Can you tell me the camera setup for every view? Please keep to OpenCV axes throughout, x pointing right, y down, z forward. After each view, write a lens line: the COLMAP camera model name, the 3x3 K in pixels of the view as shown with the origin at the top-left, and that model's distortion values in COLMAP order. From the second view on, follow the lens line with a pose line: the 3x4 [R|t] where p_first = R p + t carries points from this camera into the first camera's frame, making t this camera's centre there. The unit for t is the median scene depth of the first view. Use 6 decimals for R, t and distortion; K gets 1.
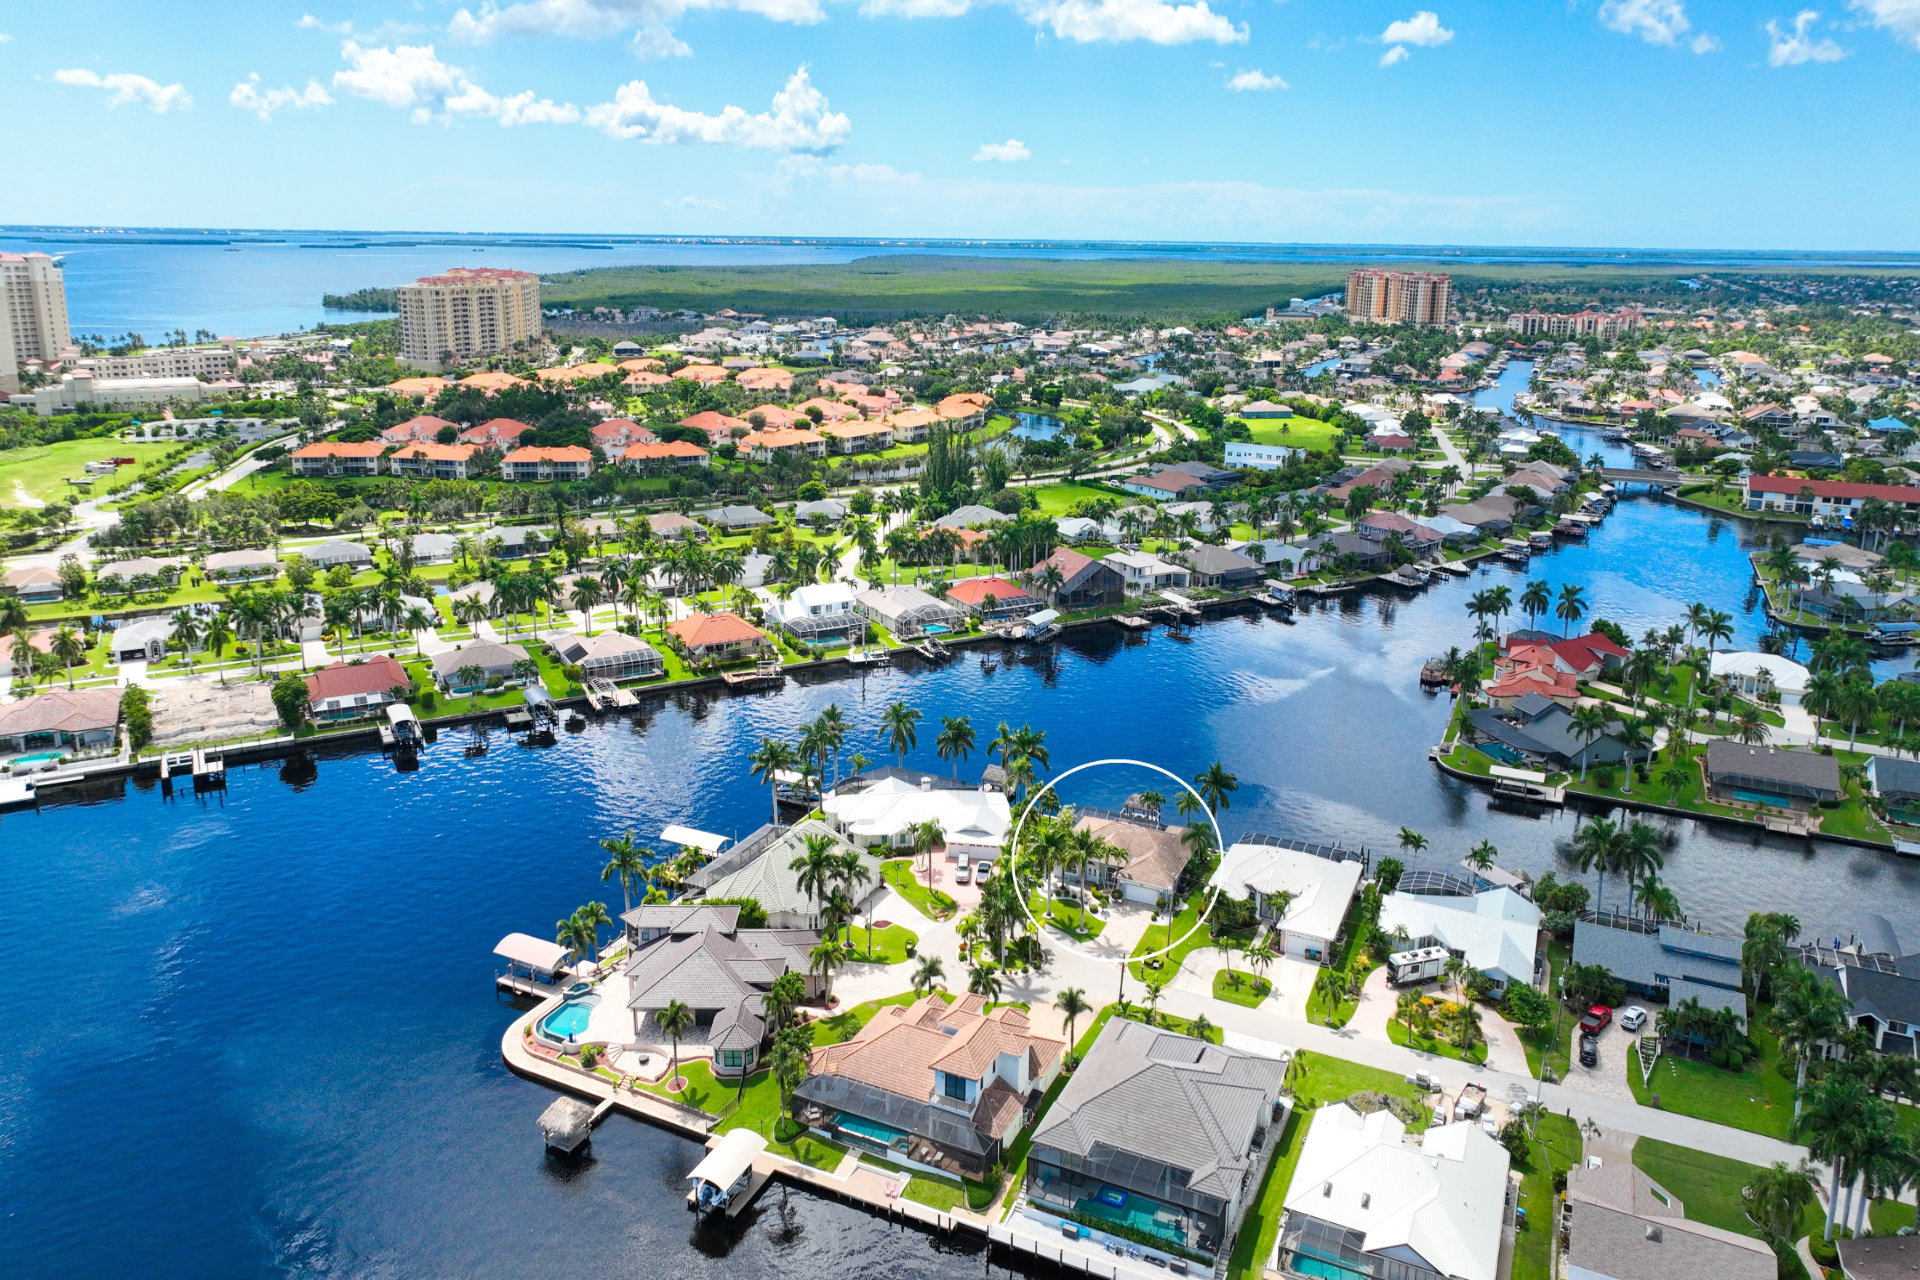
lens RADIAL K [[1327.0, 0, 960.0], [0, 1327.0, 640.0], [0, 0, 1]] dist [0.003113, 0.008856]
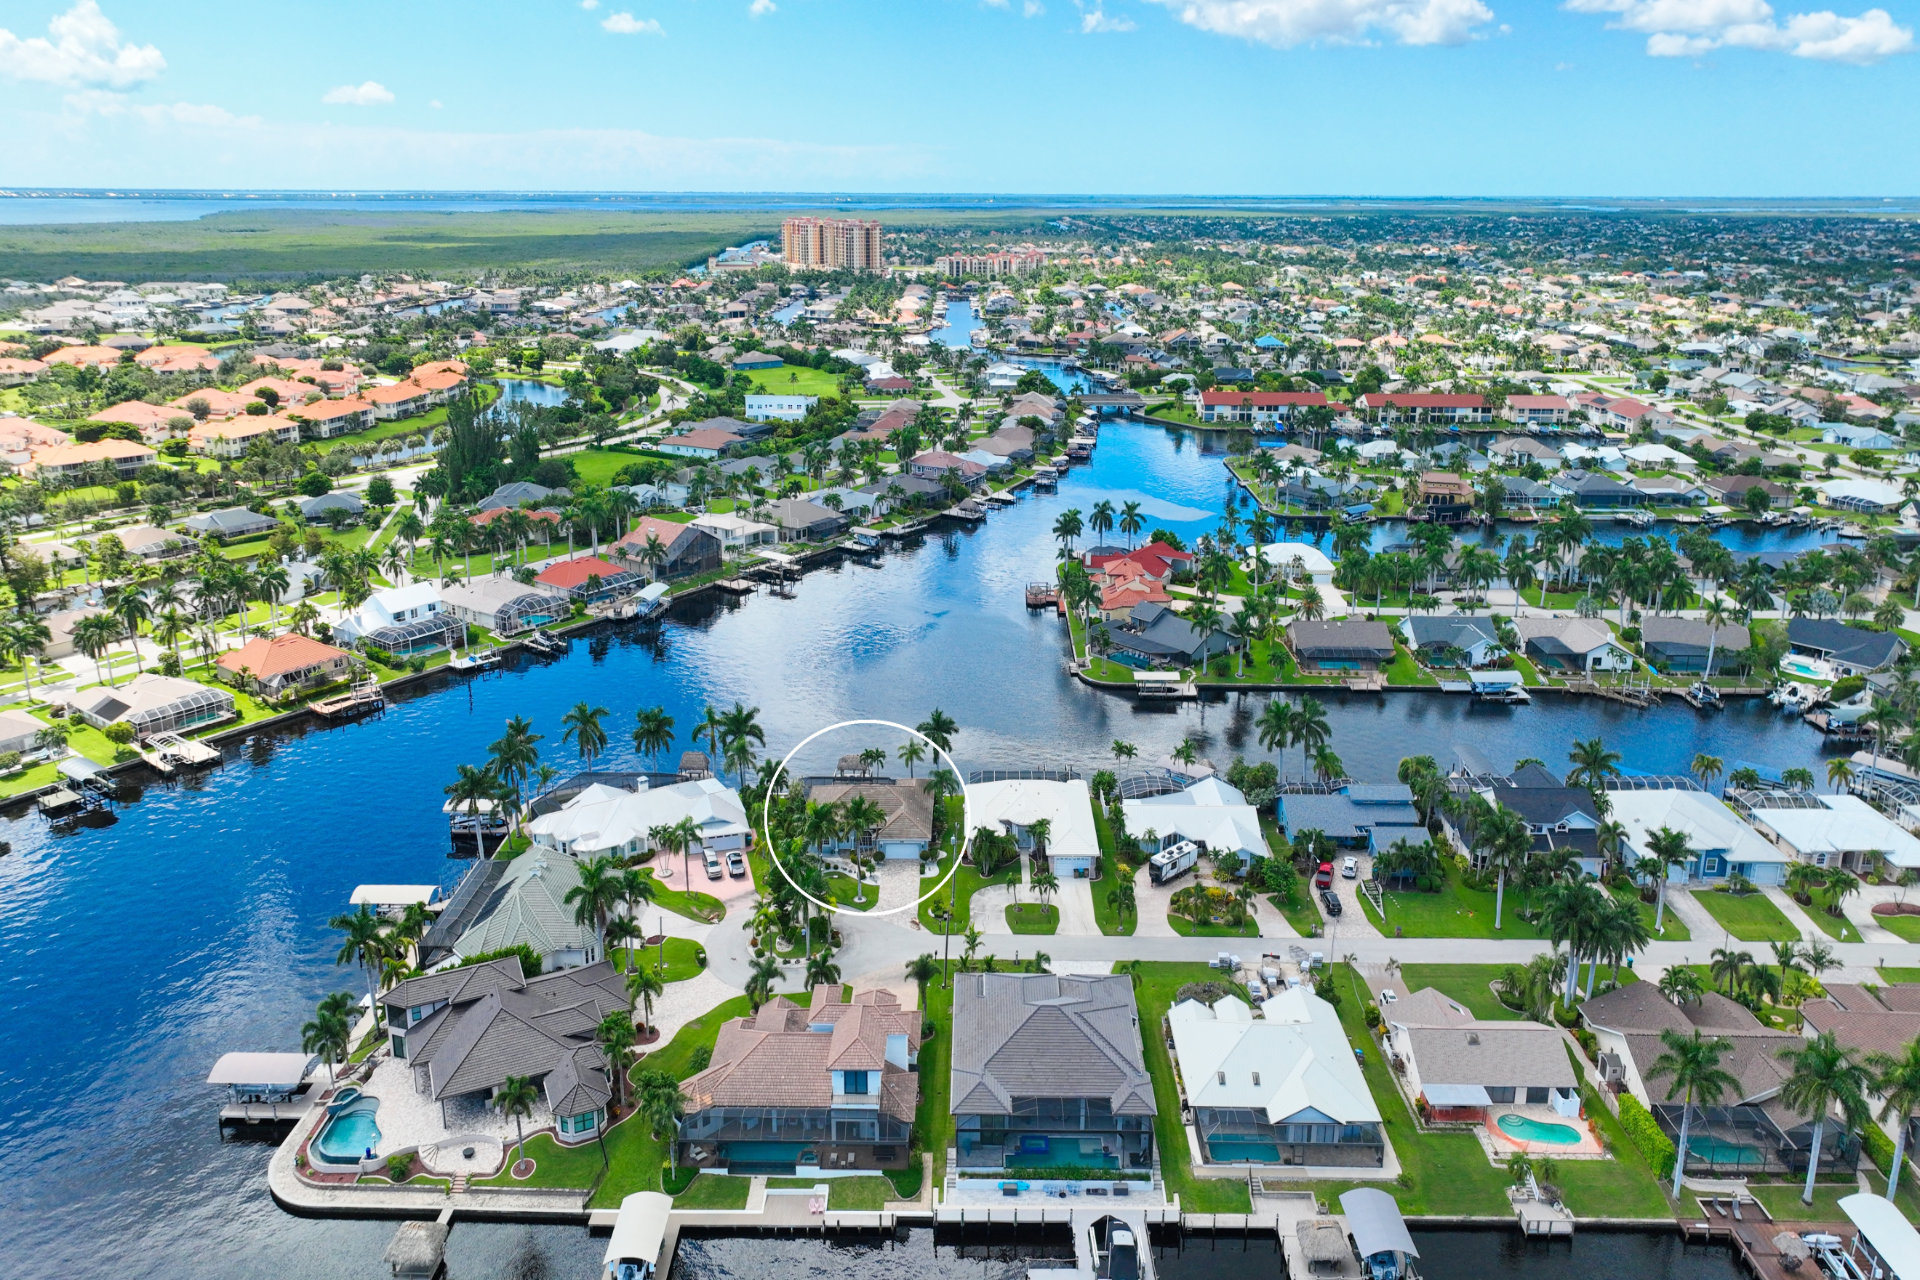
lens RADIAL K [[1327.0, 0, 960.0], [0, 1327.0, 640.0], [0, 0, 1]] dist [0.003113, 0.008856]
pose [[0.909054, -0.142804, 0.391444, -0.114384], [0.129096, 0.989738, 0.061268, -0.012812], [-0.396176, -0.005162, 0.918160, 0.038568]]
